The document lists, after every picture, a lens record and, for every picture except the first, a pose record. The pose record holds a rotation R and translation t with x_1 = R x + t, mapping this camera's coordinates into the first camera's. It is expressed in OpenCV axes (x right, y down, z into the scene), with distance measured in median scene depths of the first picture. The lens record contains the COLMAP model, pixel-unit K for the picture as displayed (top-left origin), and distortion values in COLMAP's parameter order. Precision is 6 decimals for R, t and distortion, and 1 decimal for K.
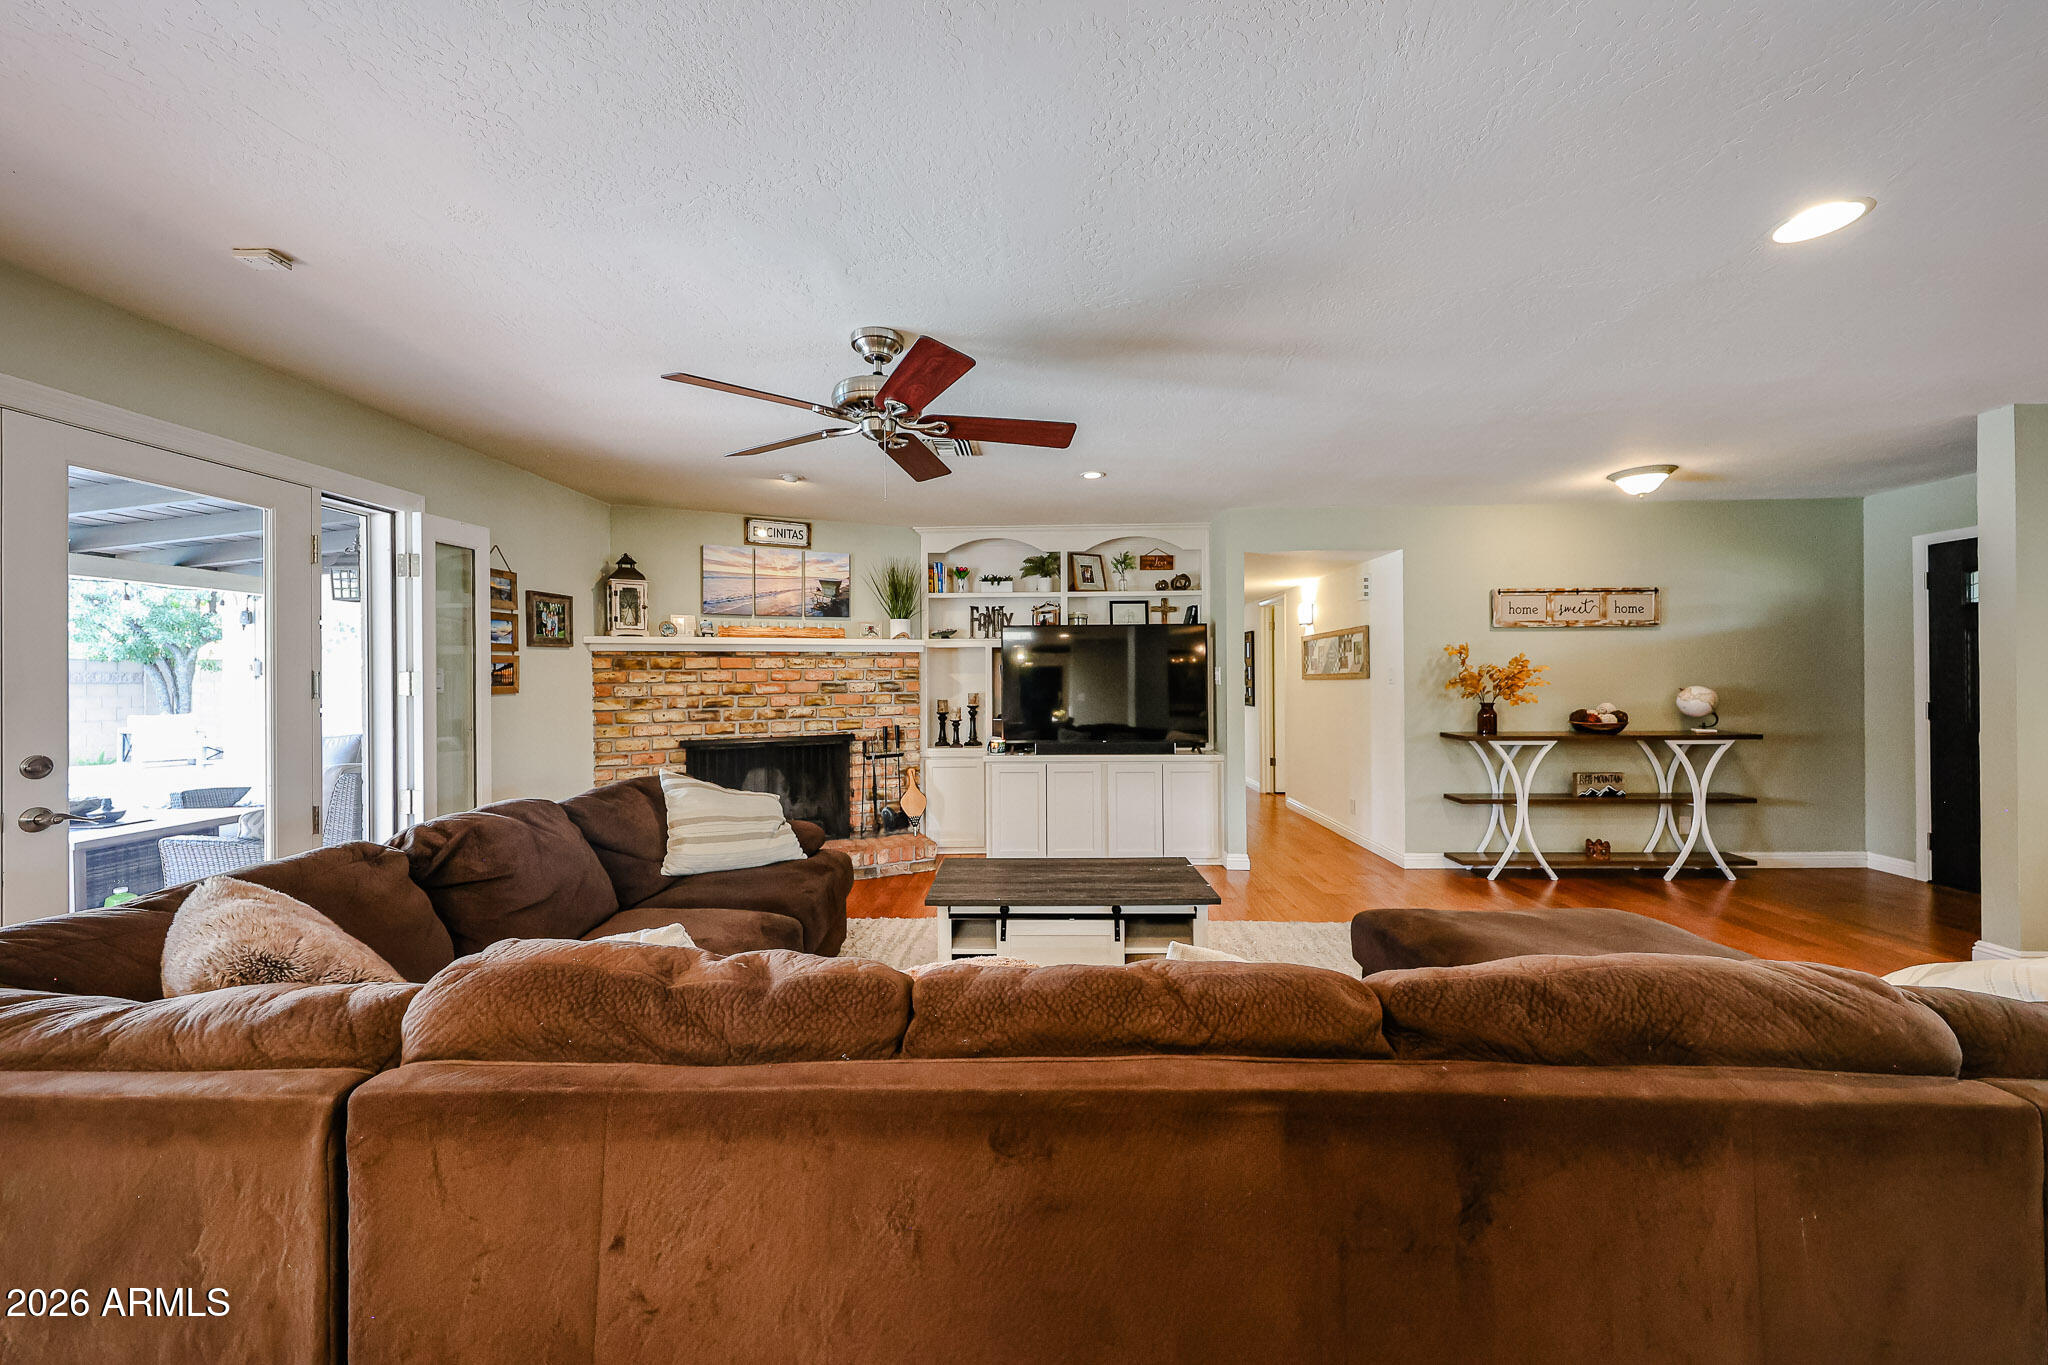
lens RADIAL K [[729.0, 0, 1018.7], [0, 729.0, 677.2], [0, 0, 1]] dist [0.001422, -0.000141]
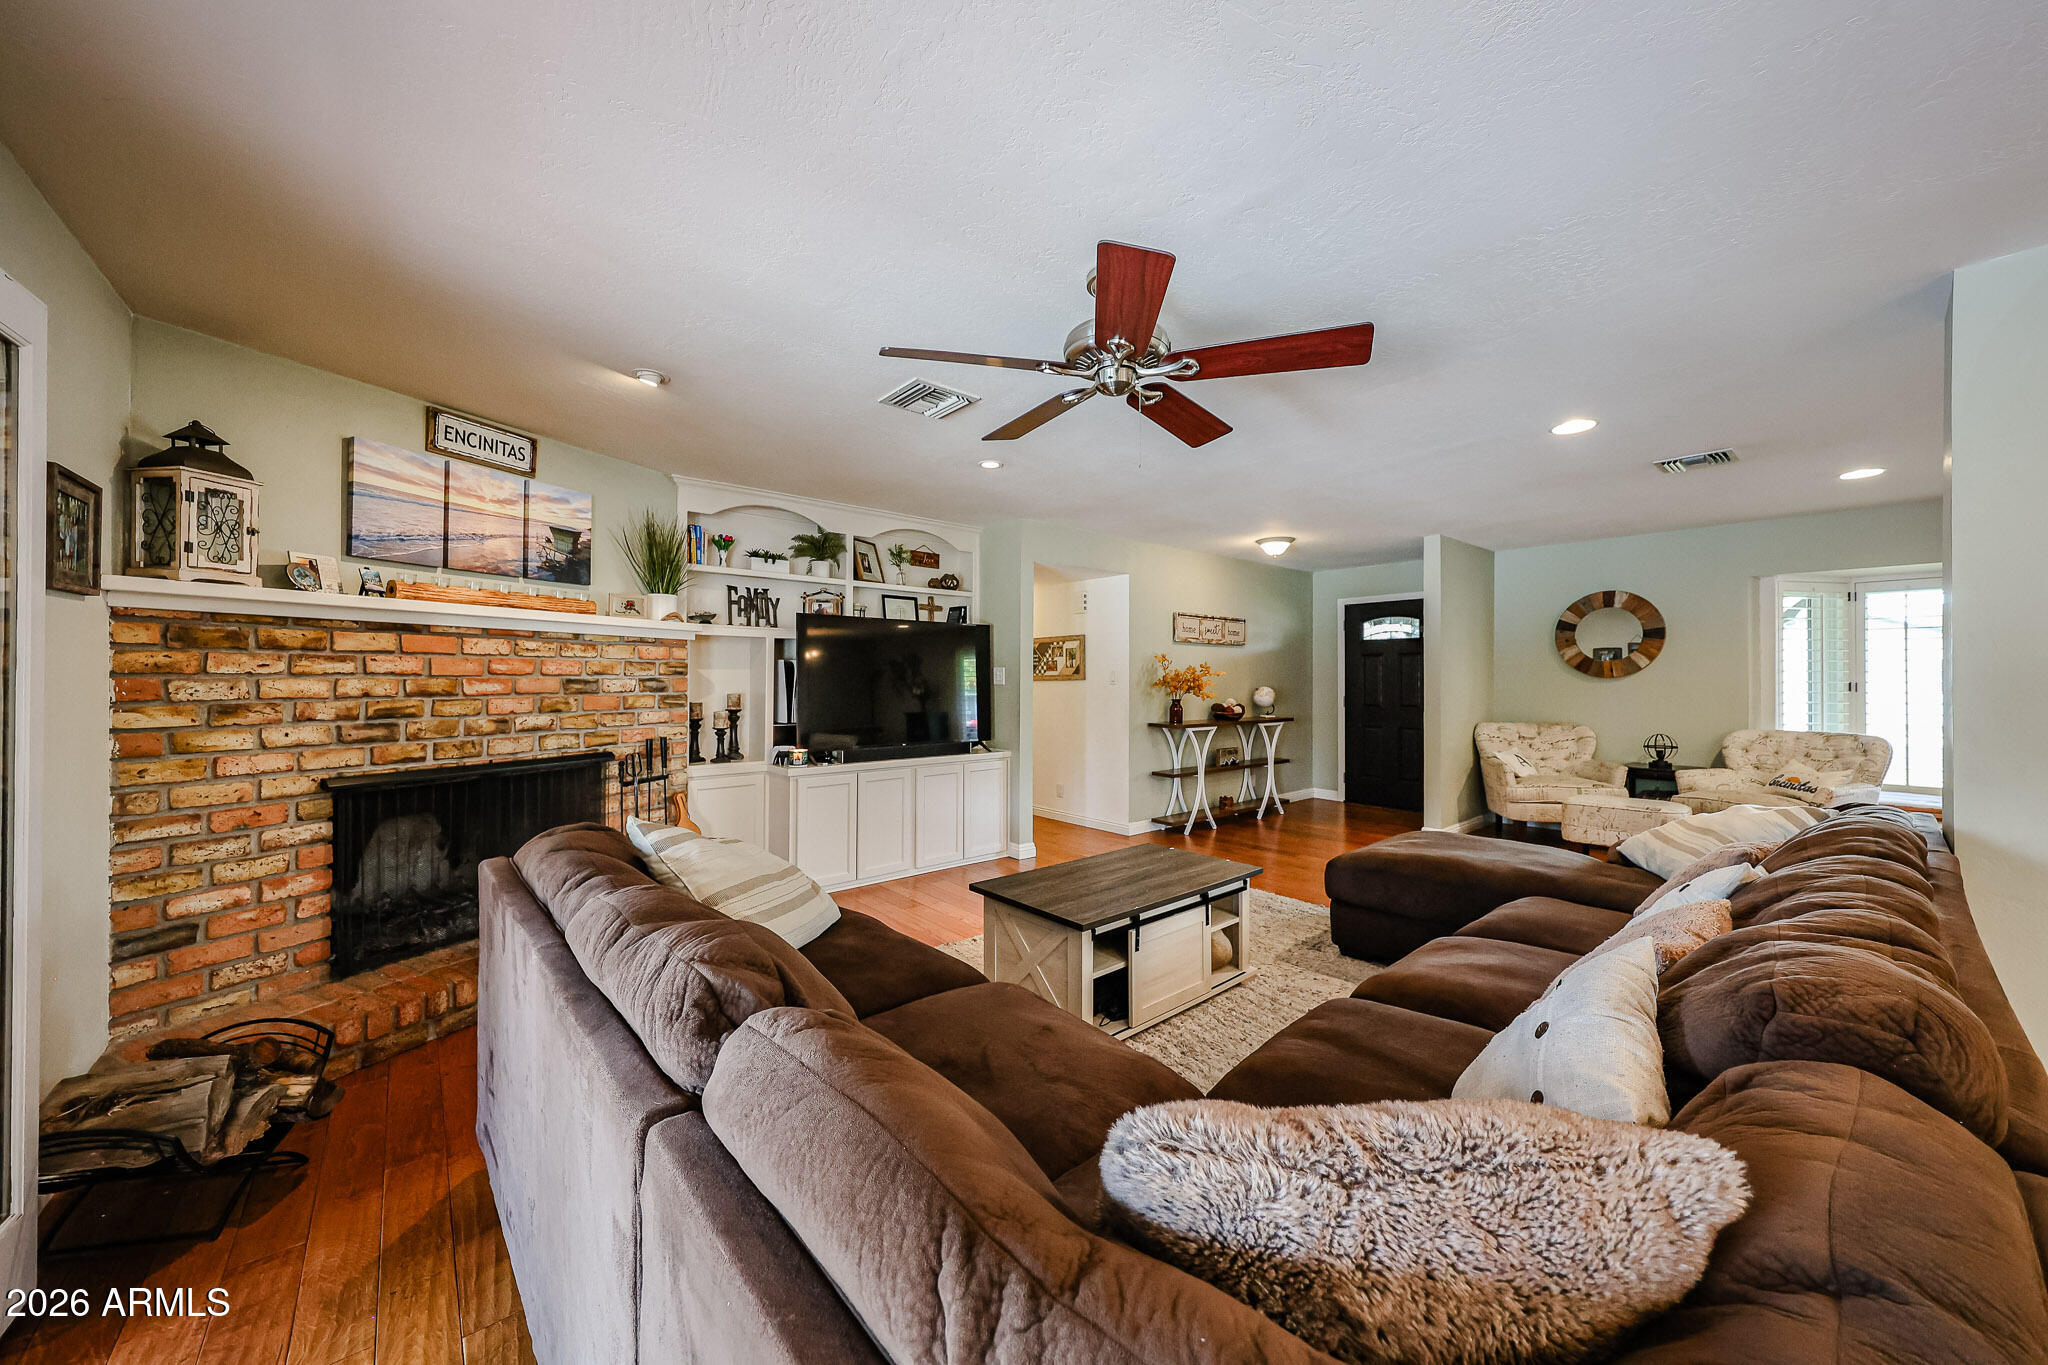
lens RADIAL K [[729.0, 0, 1018.7], [0, 729.0, 677.2], [0, 0, 1]] dist [0.001422, -0.000141]
pose [[0.741825, 0.011851, 0.670489, -0.413616], [-0.009004, 0.999930, -0.007712, 0.007976], [-0.670533, -0.000316, 0.741880, 0.213407]]
